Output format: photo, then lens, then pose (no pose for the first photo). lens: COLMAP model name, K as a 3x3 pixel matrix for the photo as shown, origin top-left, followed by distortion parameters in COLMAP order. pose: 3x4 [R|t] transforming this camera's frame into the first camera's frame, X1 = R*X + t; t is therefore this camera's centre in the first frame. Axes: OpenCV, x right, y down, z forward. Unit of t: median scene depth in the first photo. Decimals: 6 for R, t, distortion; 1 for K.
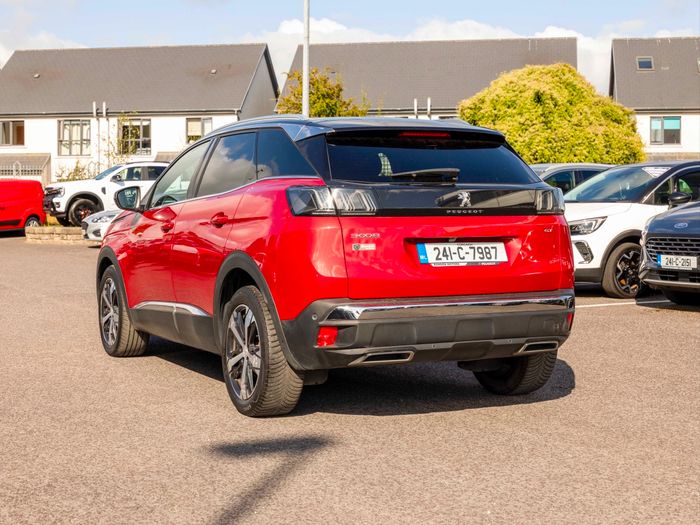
lens RADIAL K [[1306.6, 0, 350.0], [0, 1306.6, 262.5], [0, 0, 1]] dist [0.004802, 0.015251]
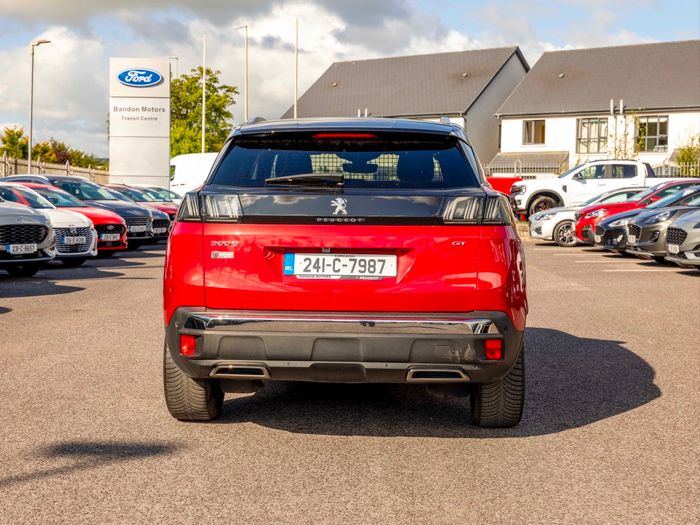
lens RADIAL K [[1269.5, 0, 350.0], [0, 1269.5, 262.5], [0, 0, 1]] dist [-0.038381, 0.098366]
pose [[0.849073, 0.038476, -0.526873, 0.545612], [-0.035336, 0.999247, 0.016028, -0.023021], [0.527093, 0.005008, 0.849793, 0.241061]]
